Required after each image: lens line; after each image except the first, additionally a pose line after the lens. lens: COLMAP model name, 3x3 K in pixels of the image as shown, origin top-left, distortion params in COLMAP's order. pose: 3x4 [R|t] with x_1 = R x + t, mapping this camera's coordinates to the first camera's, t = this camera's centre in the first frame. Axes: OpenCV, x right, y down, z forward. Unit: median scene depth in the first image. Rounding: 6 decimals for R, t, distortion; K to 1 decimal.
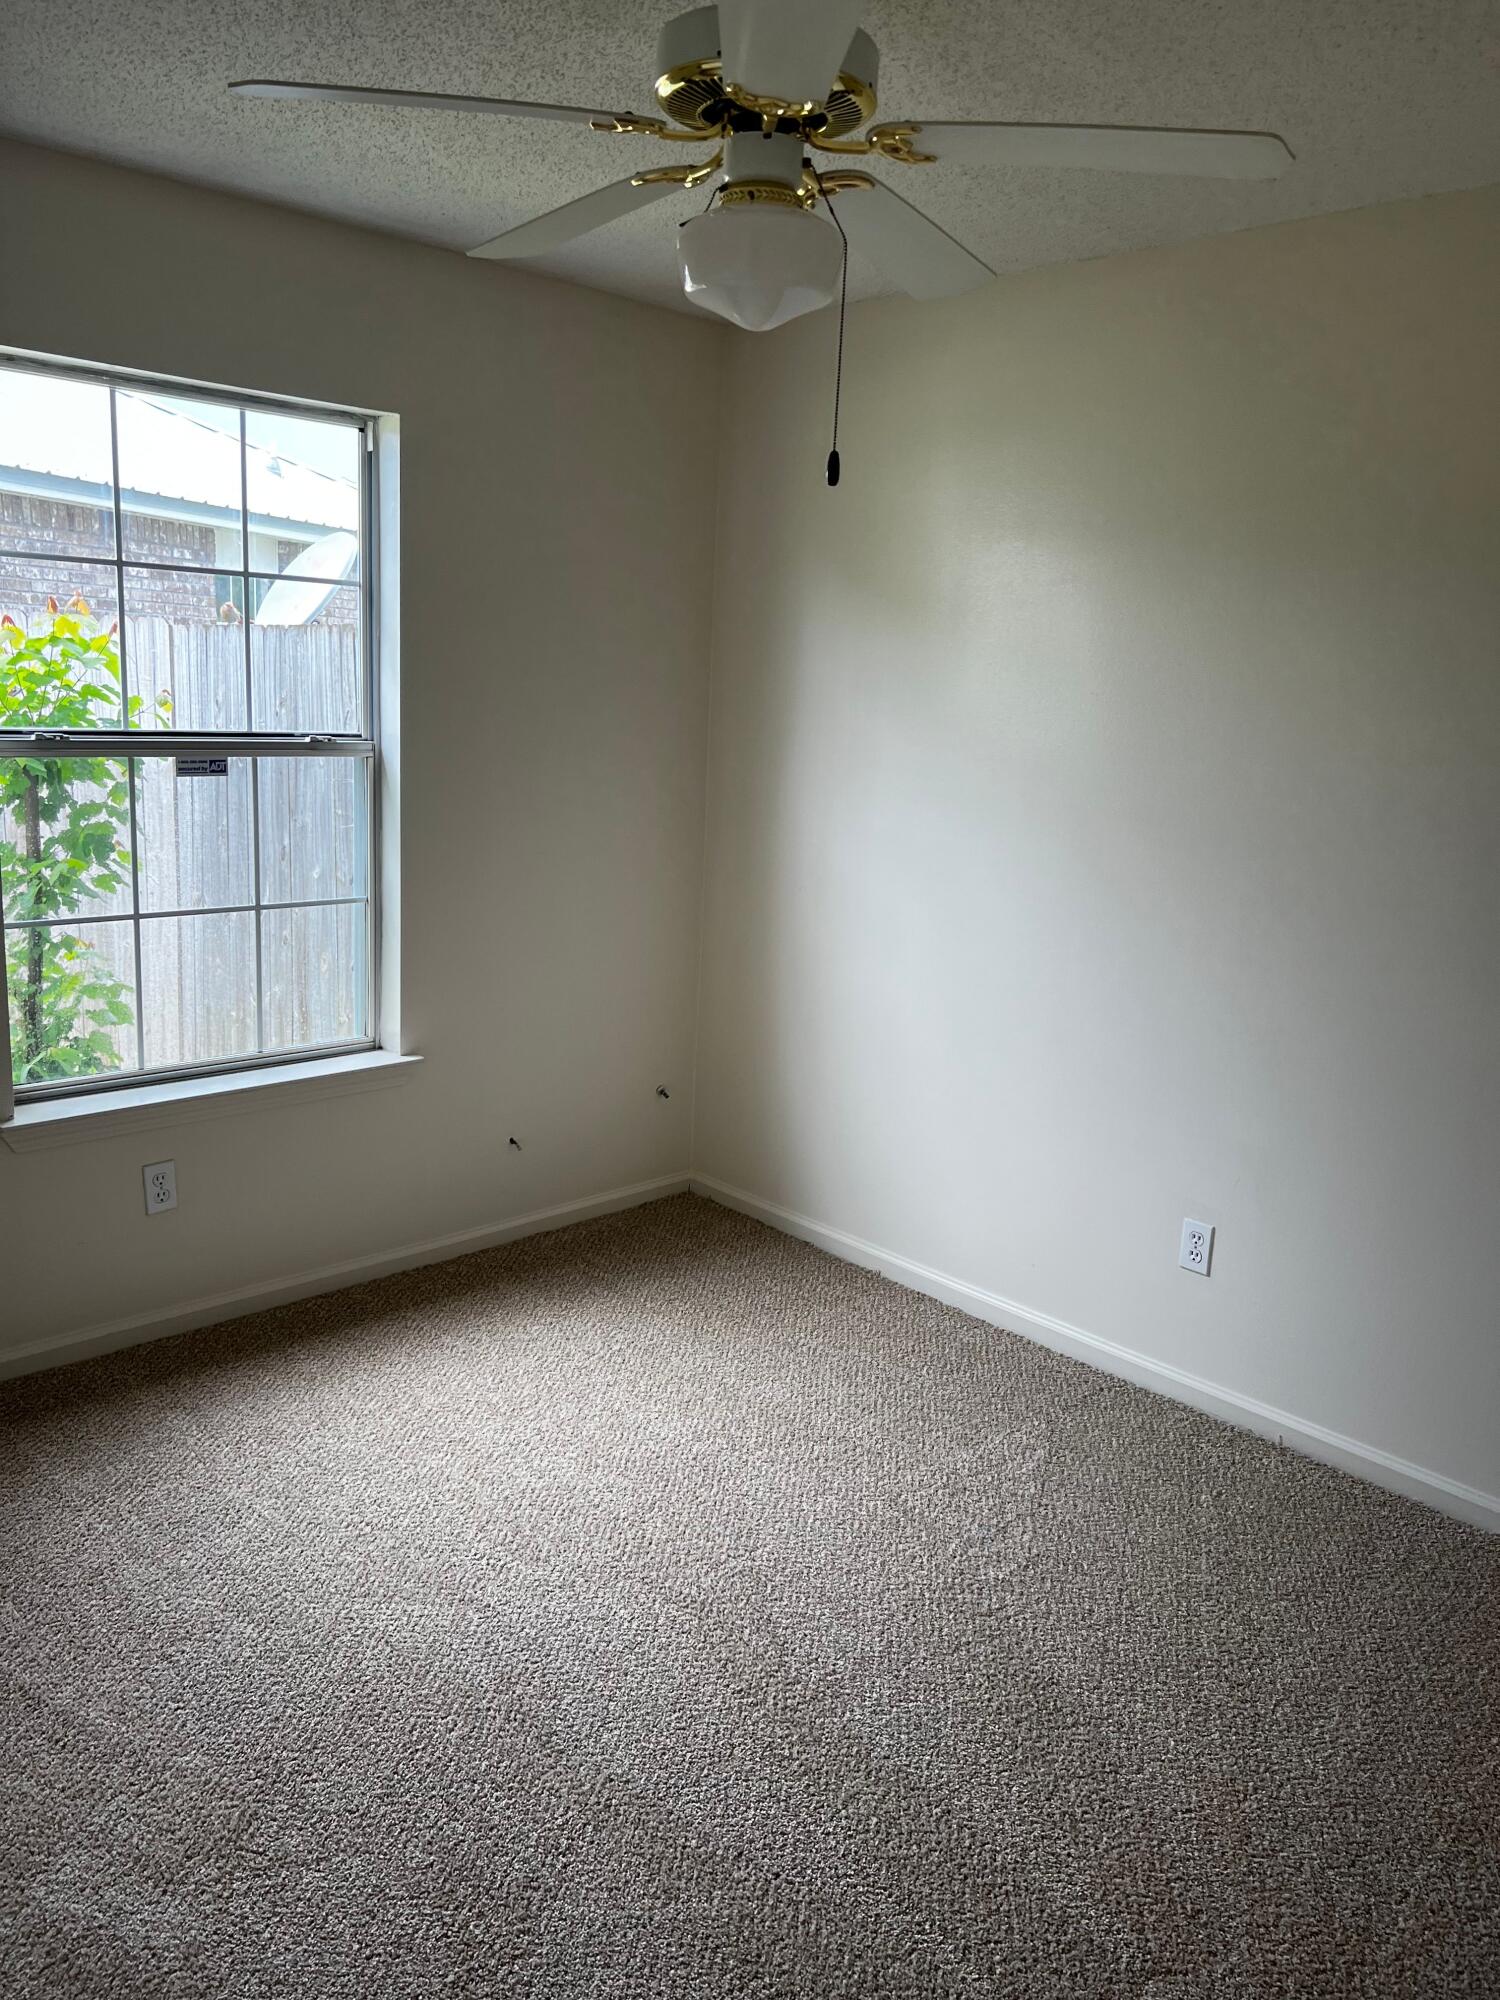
lens RADIAL K [[1501.7, 0, 750.0], [0, 1501.7, 1000.0], [0, 0, 1]] dist [0.015279, -0.012237]
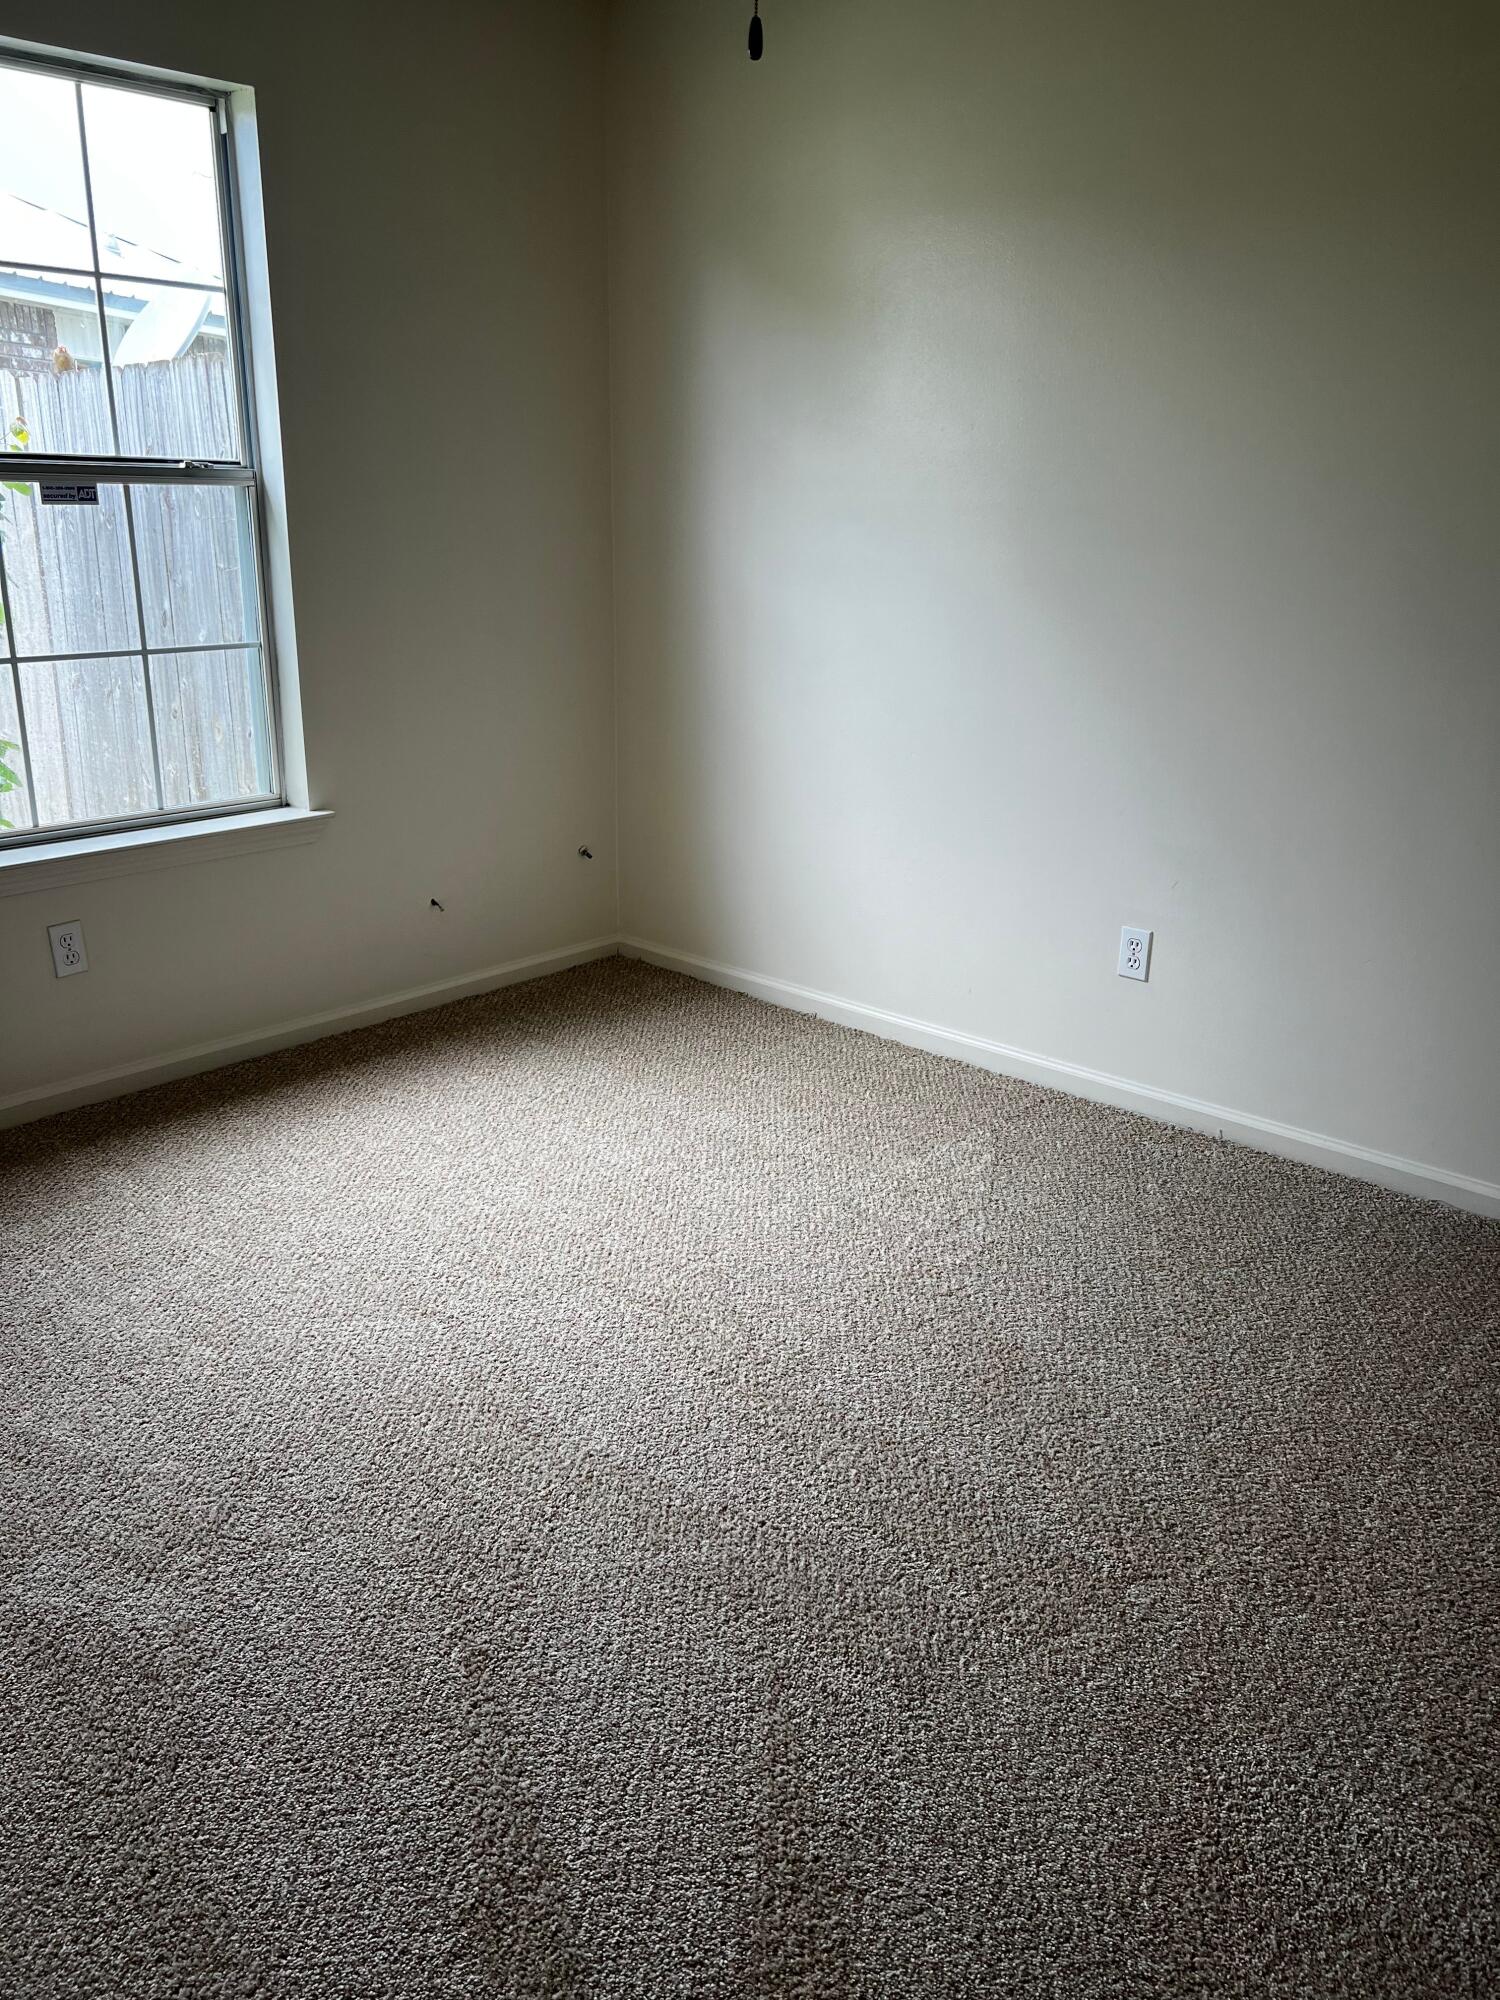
lens RADIAL K [[1487.6, 0, 739.7], [0, 1487.6, 1011.8], [0, 0, 1]] dist [0.044593, -0.064669]
pose [[0.997139, -0.052858, 0.054028, -0.026352], [0.046185, 0.991933, 0.118054, 0.093994], [-0.059832, -0.115221, 0.991536, 0.034413]]
